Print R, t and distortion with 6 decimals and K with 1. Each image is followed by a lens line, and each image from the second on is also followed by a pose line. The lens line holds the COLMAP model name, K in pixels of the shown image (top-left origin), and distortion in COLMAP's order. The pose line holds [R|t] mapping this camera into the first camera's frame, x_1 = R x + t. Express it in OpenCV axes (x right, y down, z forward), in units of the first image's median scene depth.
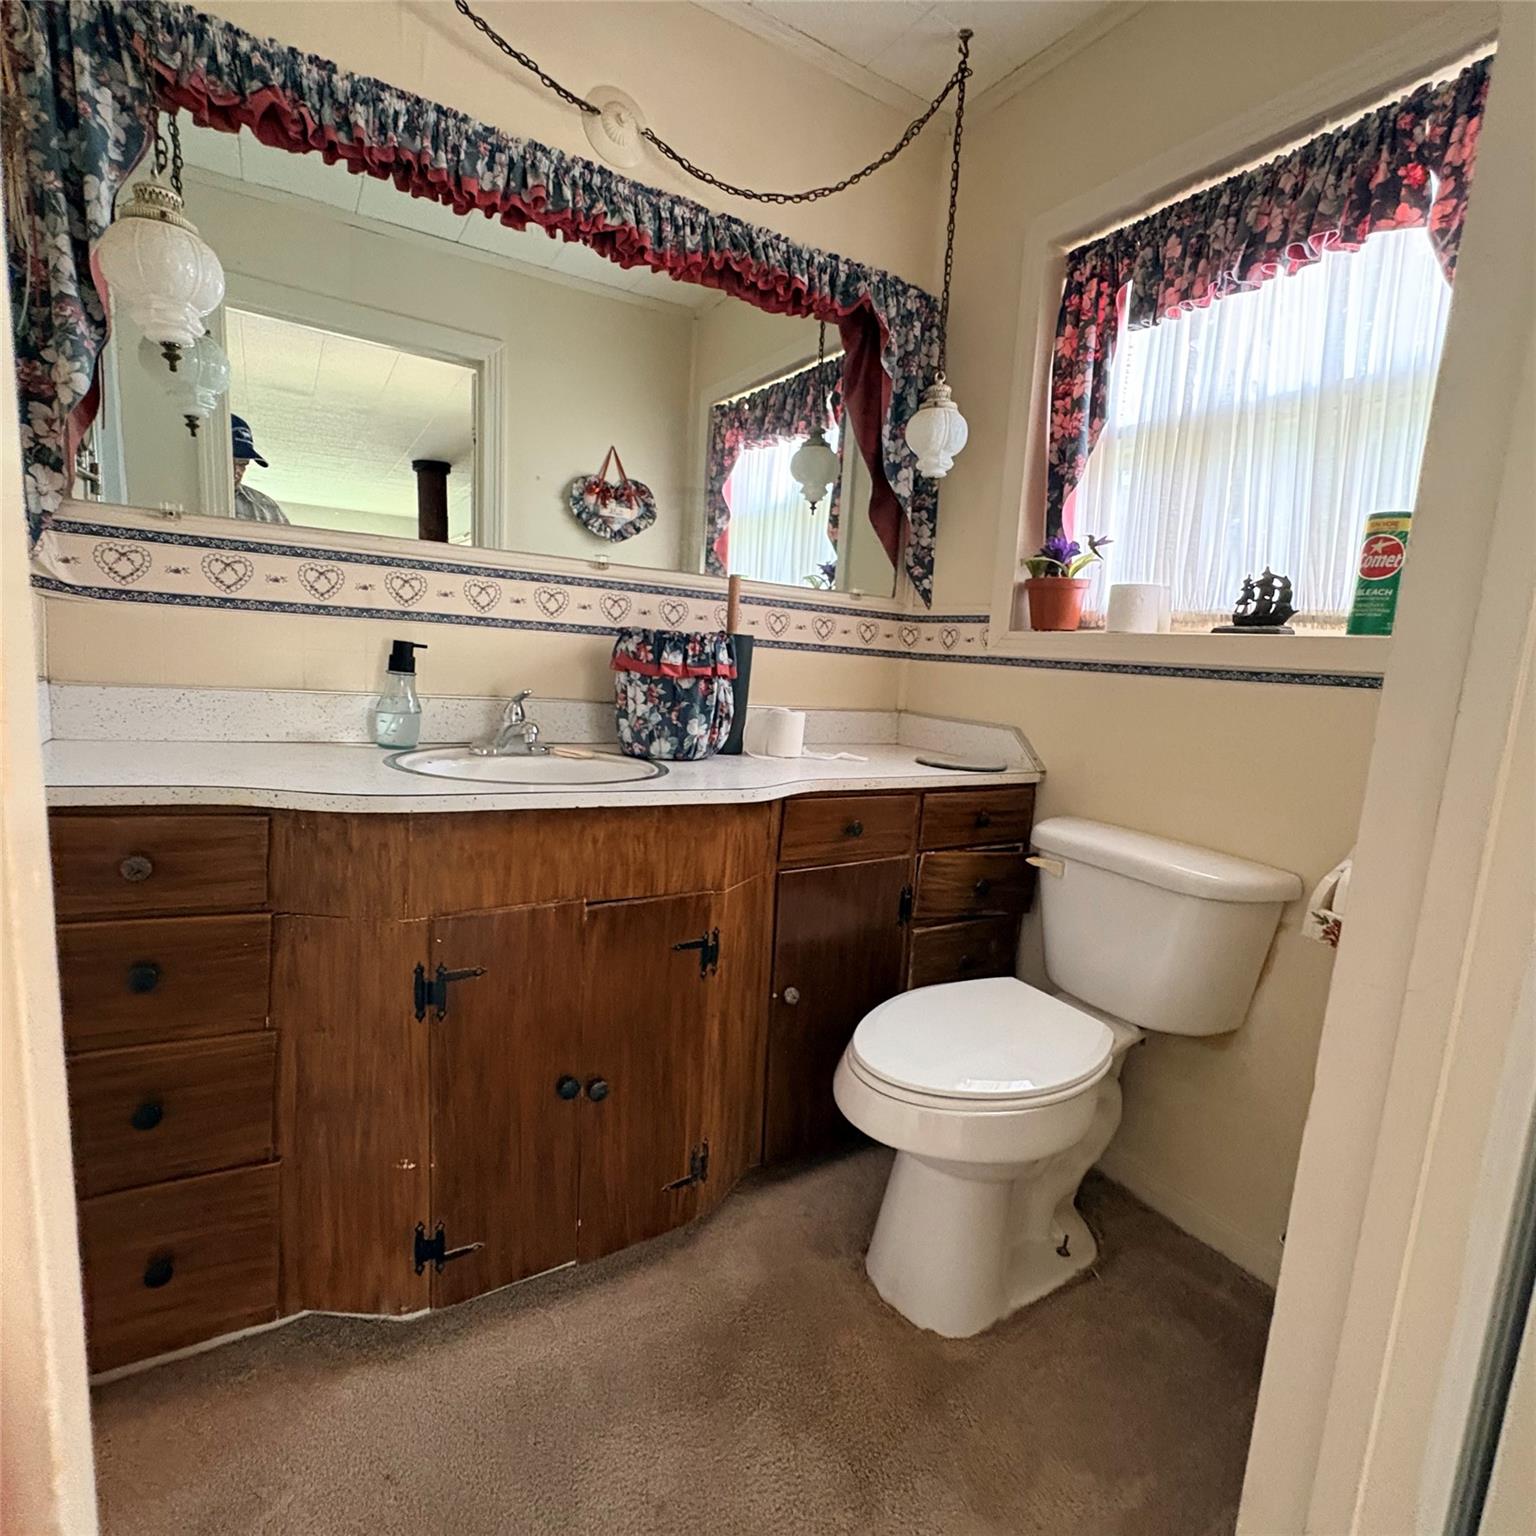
lens RADIAL K [[822.3, 0, 765.3], [0, 822.3, 769.9], [0, 0, 1]] dist [-0.000276, -0.000031]
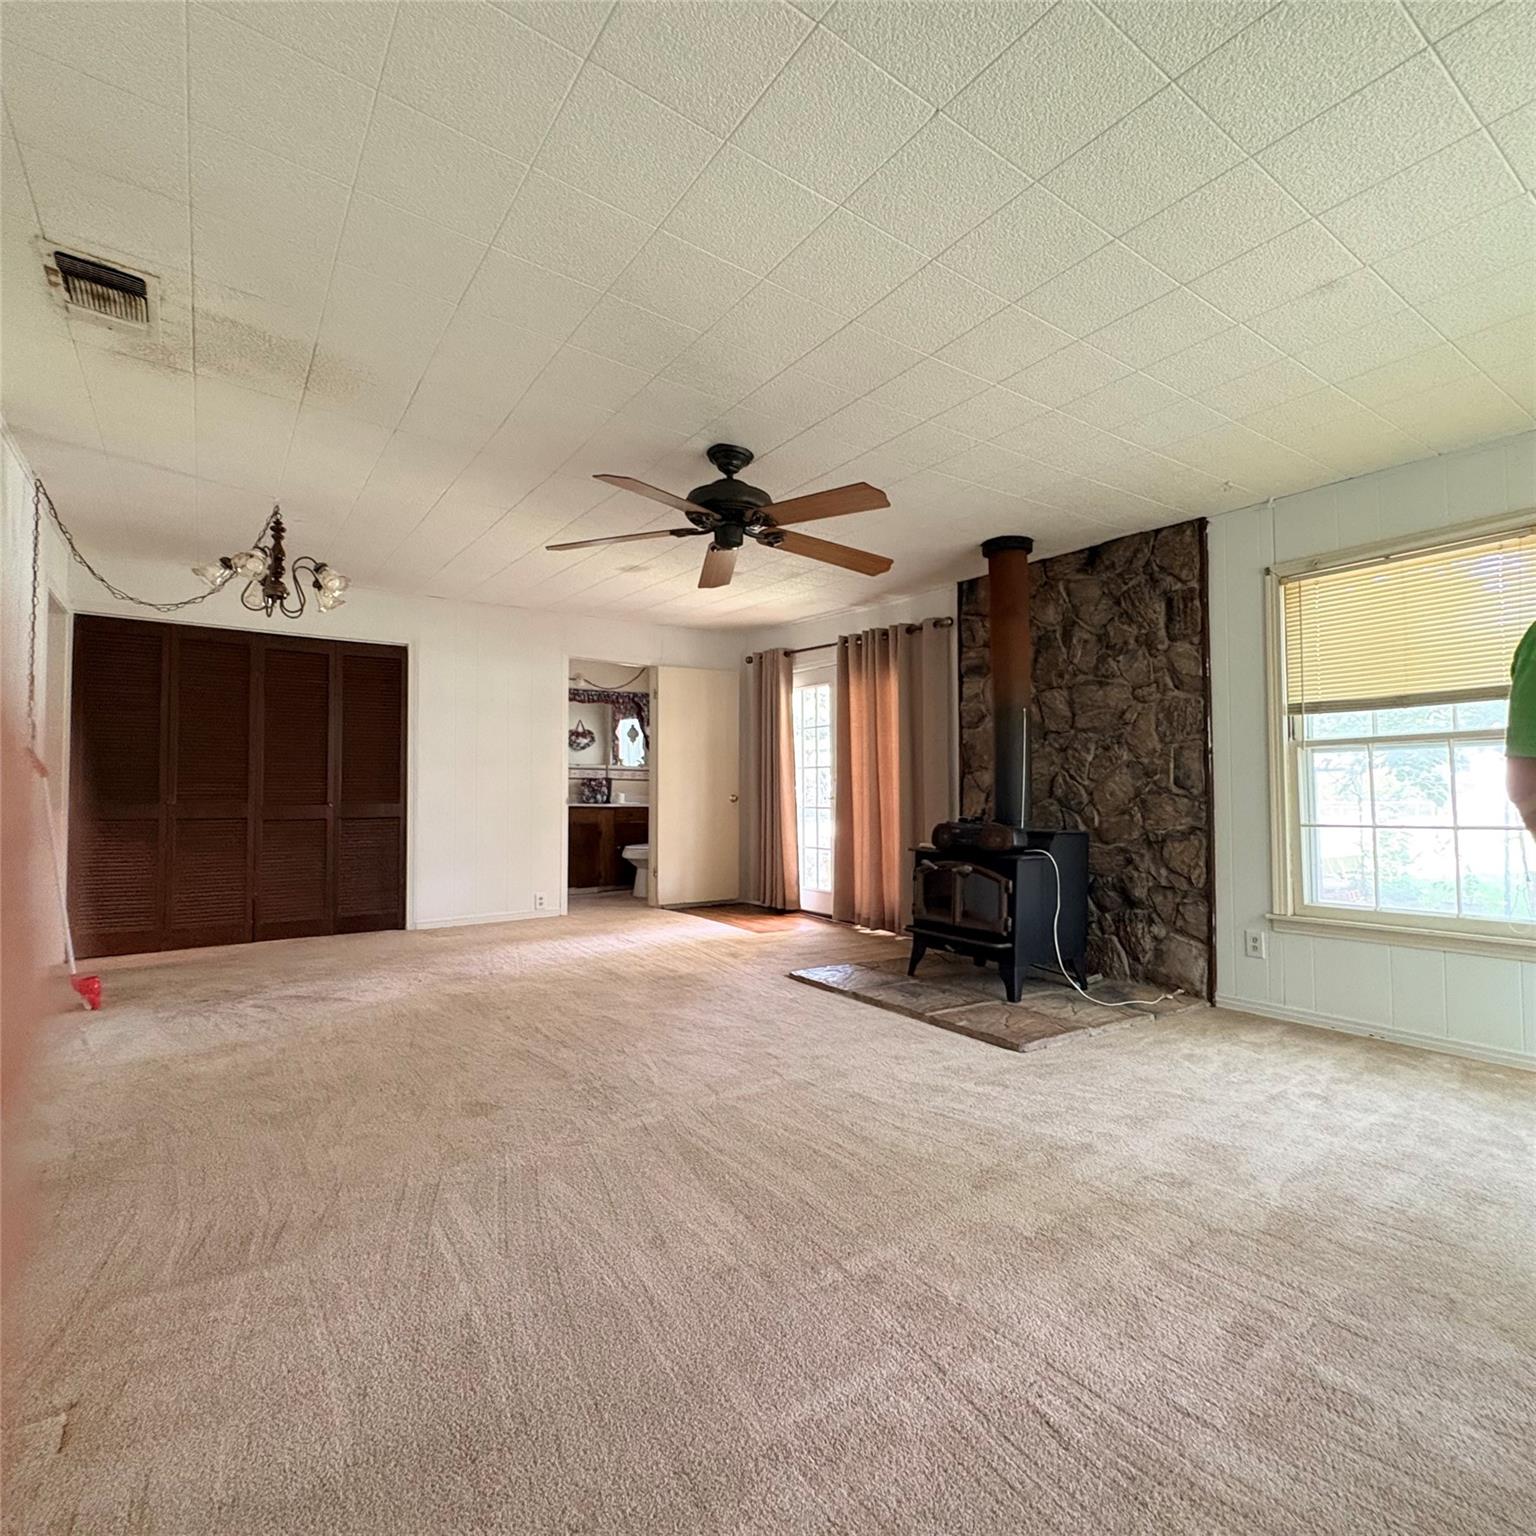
lens RADIAL K [[822.3, 0, 772.1], [0, 822.3, 769.4], [0, 0, 1]] dist [-0.000276, -0.000031]
pose [[0.997383, -0.057767, 0.043482, 0.678182], [0.064347, 0.983436, -0.169451, 0.625804], [-0.032973, 0.171806, 0.984579, -3.547602]]
